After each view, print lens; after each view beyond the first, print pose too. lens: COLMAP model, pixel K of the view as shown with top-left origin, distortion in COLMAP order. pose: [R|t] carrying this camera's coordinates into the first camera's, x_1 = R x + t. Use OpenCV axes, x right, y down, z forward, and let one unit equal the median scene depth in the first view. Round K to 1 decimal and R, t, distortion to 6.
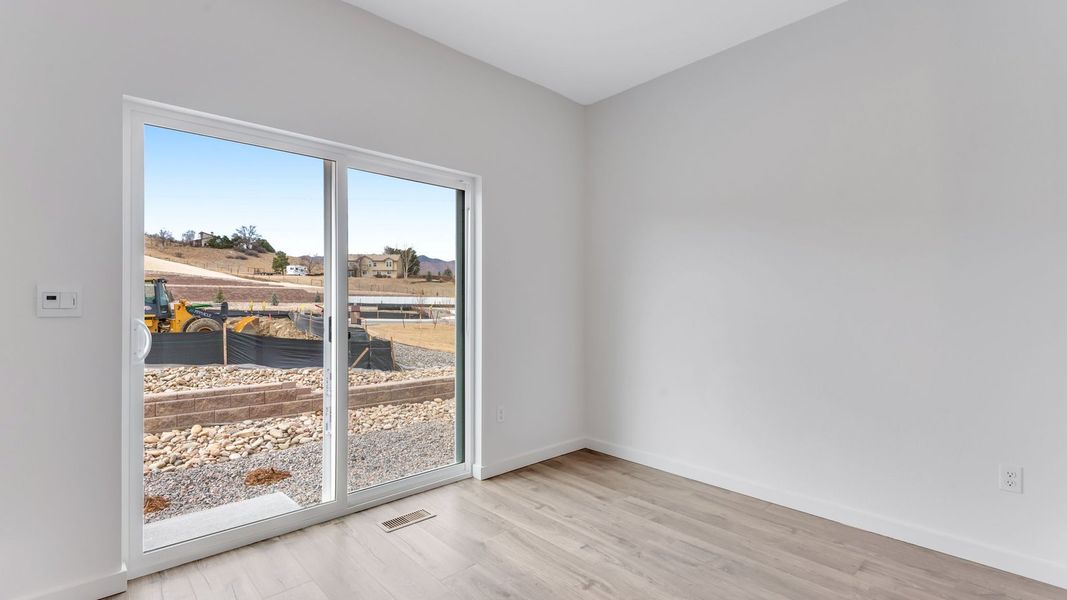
lens RADIAL K [[486.6, 0, 533.1], [0, 486.6, 294.2], [0, 0, 1]] dist [0.026211, -0.009047]
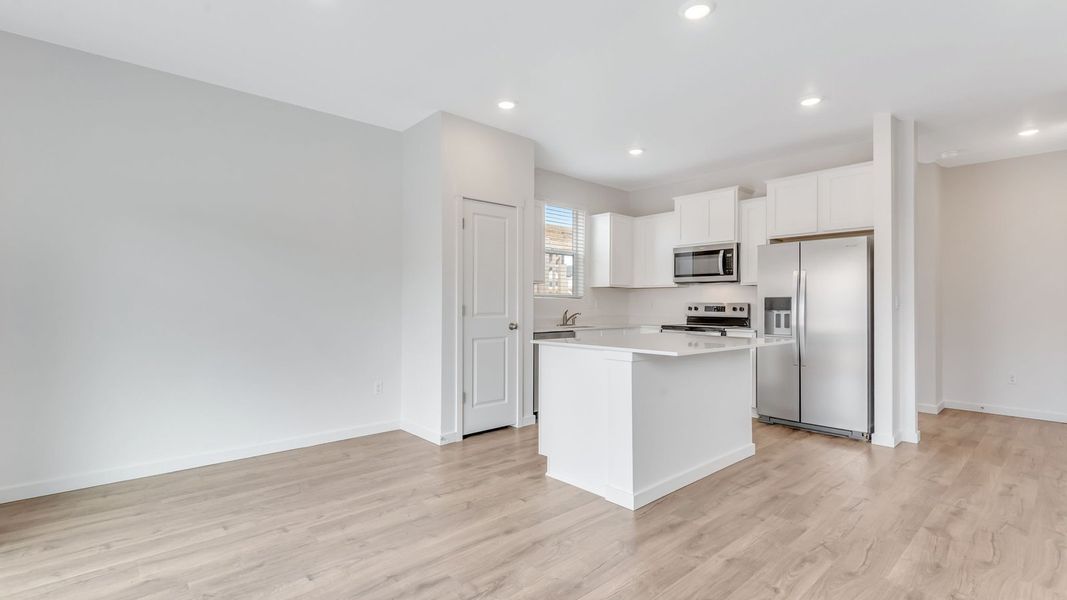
lens RADIAL K [[486.6, 0, 512.0], [0, 486.6, 294.7], [0, 0, 1]] dist [0.026211, -0.009047]
pose [[0.030862, 0.022439, 0.999272, -0.309361], [-0.020780, 0.999546, -0.021803, 0.003660], [-0.999308, -0.020092, 0.031314, 0.109662]]
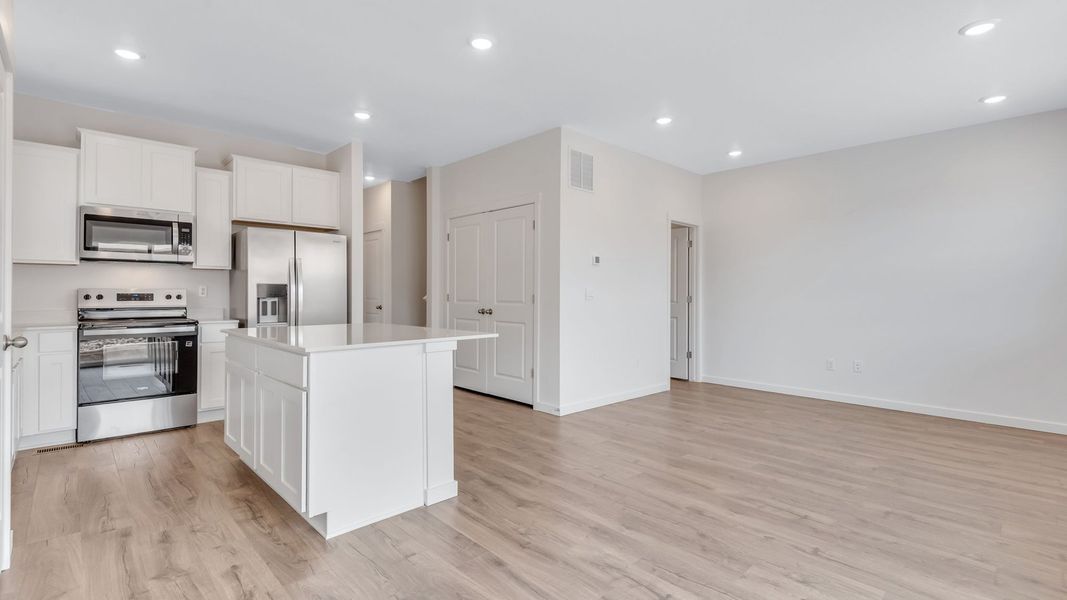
lens RADIAL K [[486.6, 0, 534.7], [0, 486.6, 287.9], [0, 0, 1]] dist [0.026211, -0.009047]
pose [[-0.999808, -0.000601, -0.019569, 0.023468], [-0.000130, 0.999710, -0.024062, 0.005898], [0.019578, -0.024055, -0.999519, 0.416634]]
